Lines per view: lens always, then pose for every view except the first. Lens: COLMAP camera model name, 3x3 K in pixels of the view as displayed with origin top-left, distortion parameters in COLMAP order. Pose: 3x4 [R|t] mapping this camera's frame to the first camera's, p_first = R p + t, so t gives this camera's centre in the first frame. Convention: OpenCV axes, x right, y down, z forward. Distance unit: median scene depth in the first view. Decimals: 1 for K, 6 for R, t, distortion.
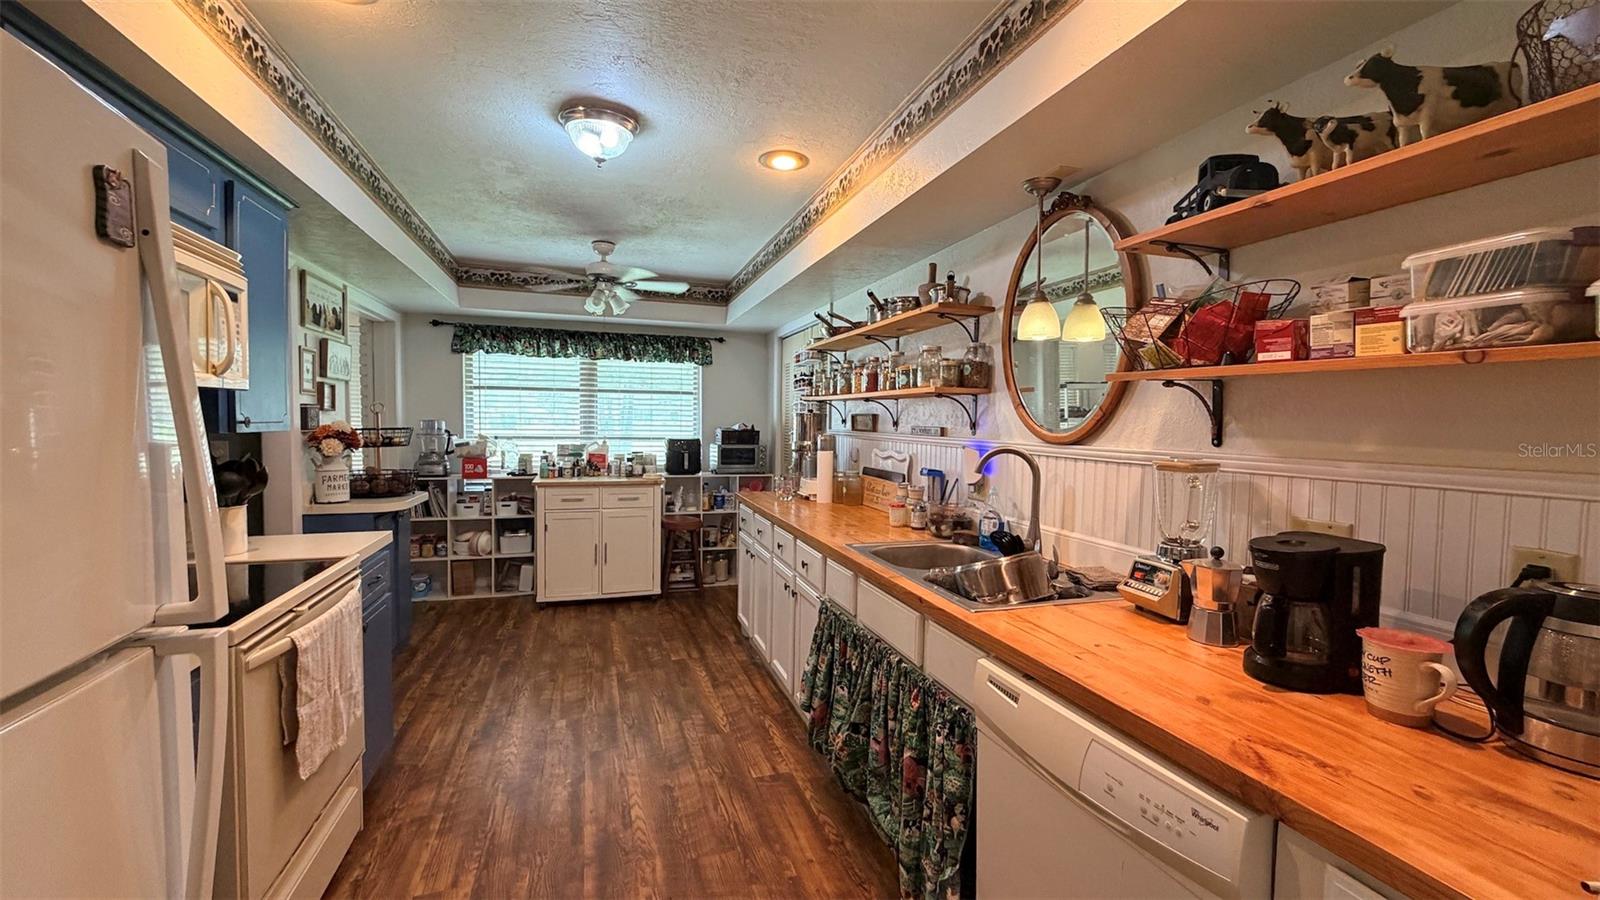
lens RADIAL K [[639.9, 0, 795.6], [0, 639.9, 451.9], [0, 0, 1]] dist [0.001075, 0.000100]
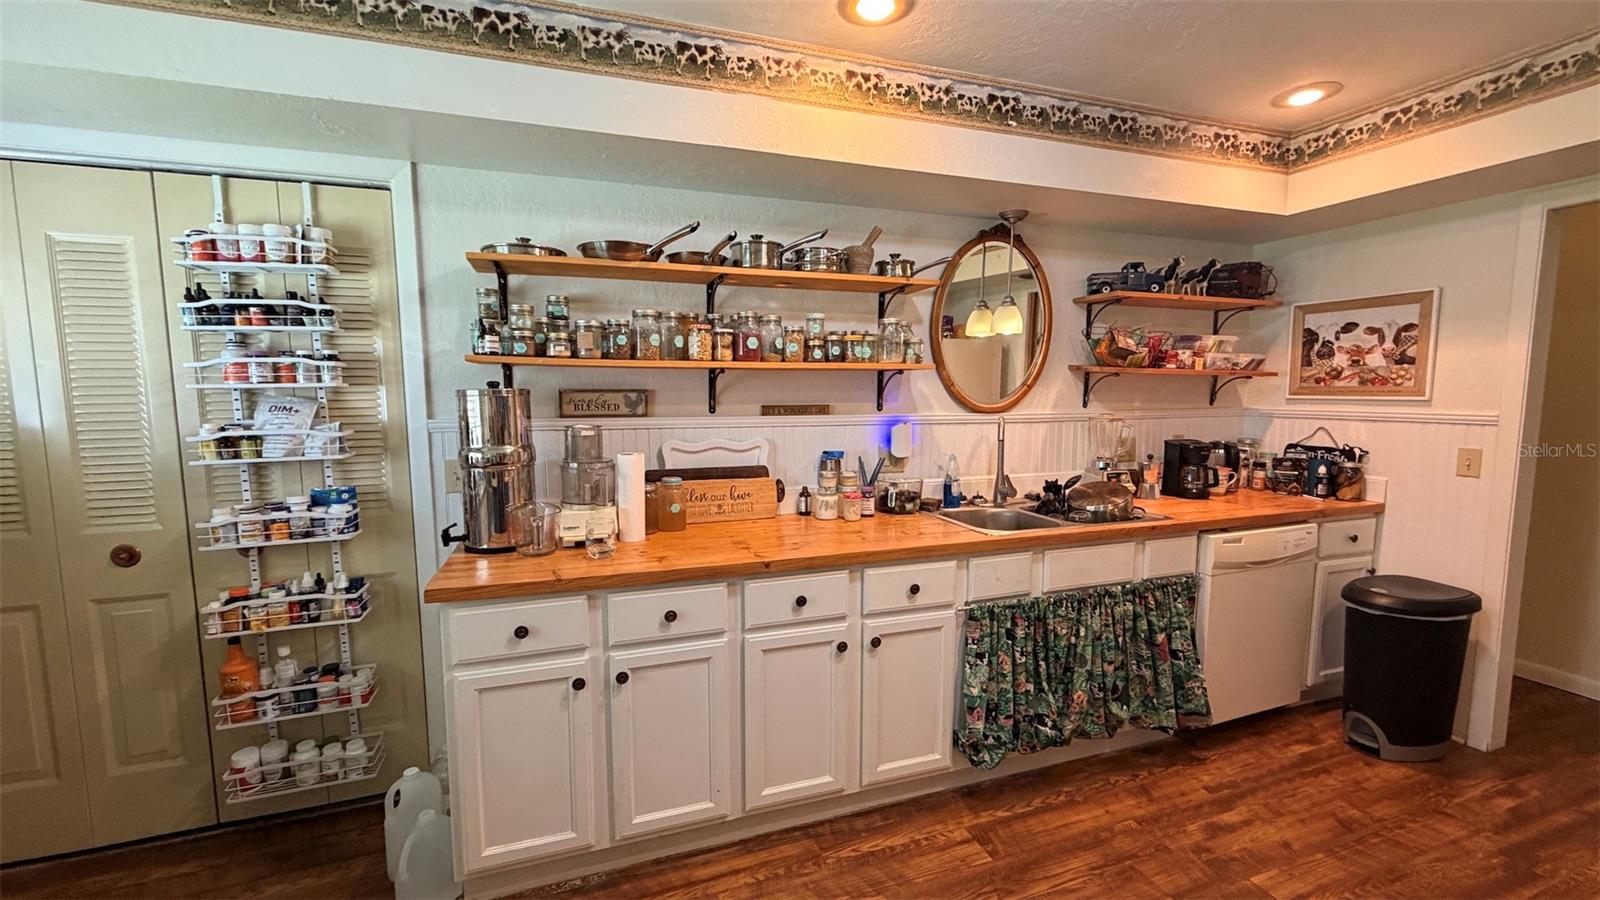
lens RADIAL K [[639.9, 0, 795.6], [0, 639.9, 451.9], [0, 0, 1]] dist [0.001075, 0.000100]
pose [[-0.025920, -0.113070, 0.993249, -0.882110], [0.052755, 0.992043, 0.114310, -0.101537], [-0.998271, 0.055362, -0.019749, 1.385026]]
